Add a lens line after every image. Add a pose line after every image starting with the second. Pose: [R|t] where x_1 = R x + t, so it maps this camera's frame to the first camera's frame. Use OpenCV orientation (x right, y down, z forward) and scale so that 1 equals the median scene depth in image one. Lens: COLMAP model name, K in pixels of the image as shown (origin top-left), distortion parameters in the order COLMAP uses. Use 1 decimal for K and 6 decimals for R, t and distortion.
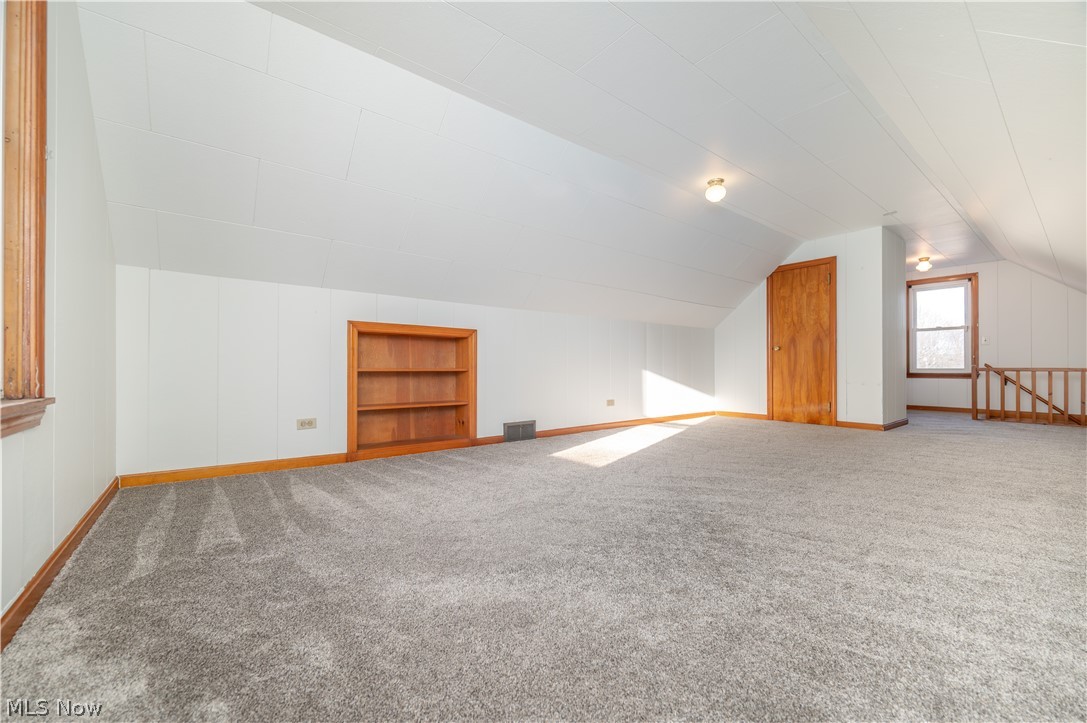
lens RADIAL K [[435.3, 0, 546.4], [0, 435.3, 363.9], [0, 0, 1]] dist [-0.000081, 0.000019]
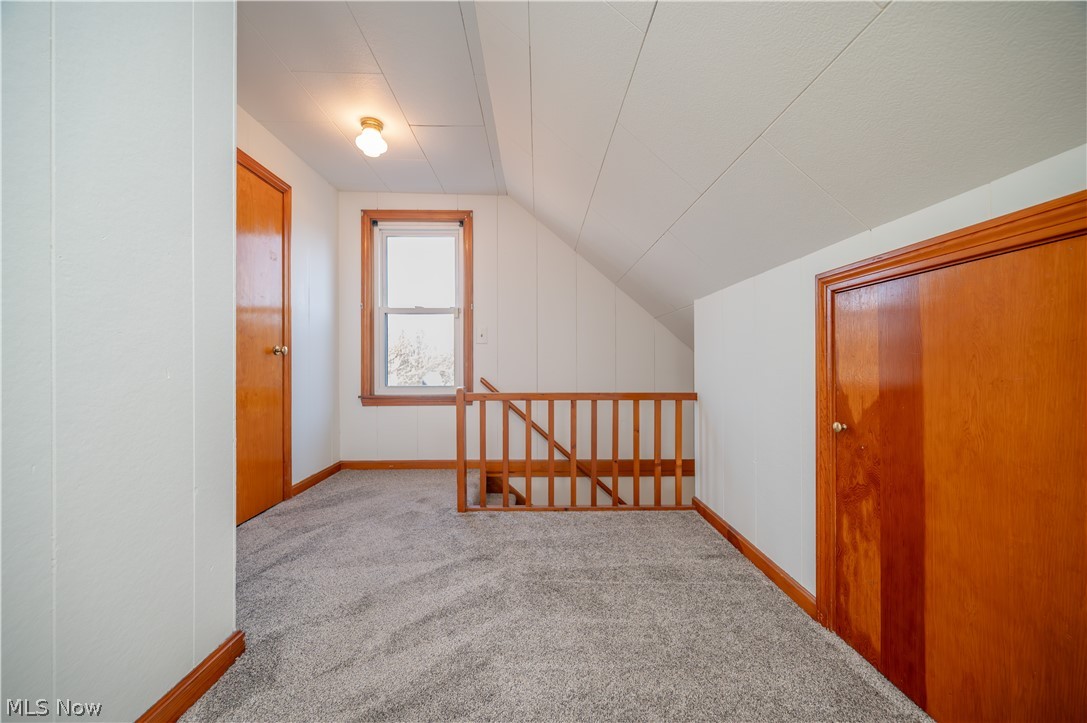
lens RADIAL K [[433.2, 0, 543.9], [0, 433.2, 363.9], [0, 0, 1]] dist [-0.001652, 0.000129]
pose [[0.591837, 0.024655, 0.805680, 0.712341], [-0.004050, 0.999610, -0.027614, -0.002784], [-0.806047, 0.013080, 0.591706, 0.709555]]
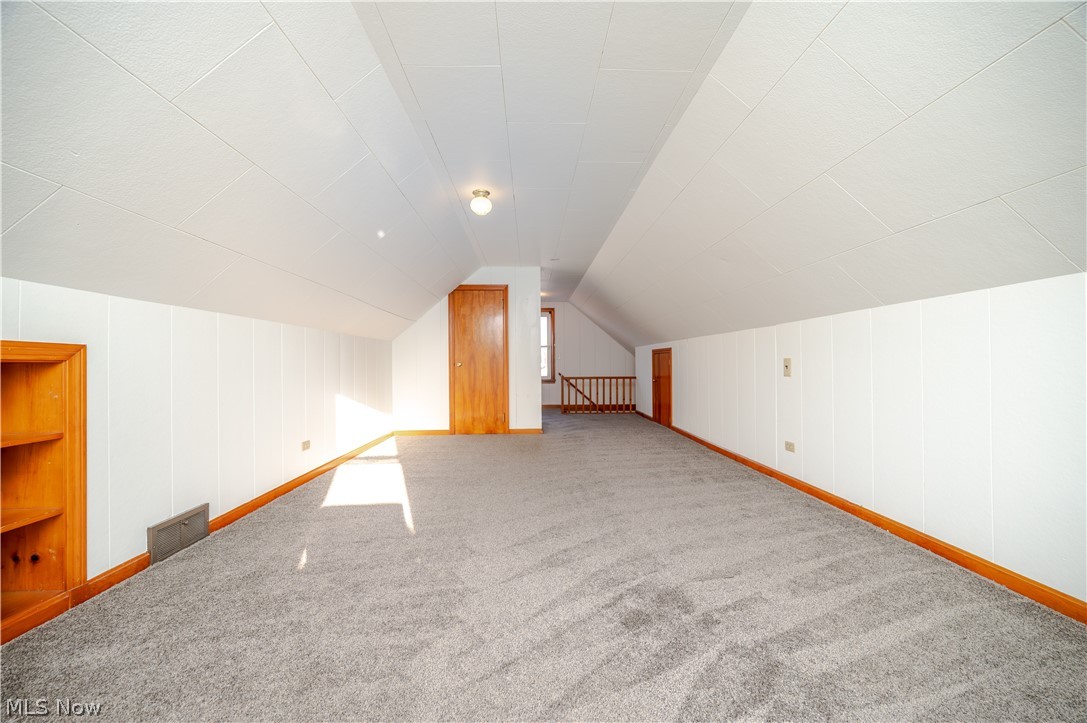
lens RADIAL K [[427.3, 0, 543.5], [0, 427.3, 361.5], [0, 0, 1]] dist [-0.003287, -0.000035]
pose [[0.586097, -0.001368, 0.810240, -0.178596], [0.000181, 0.999999, 0.001558, -0.046061], [-0.810241, -0.000766, 0.586097, 0.253566]]
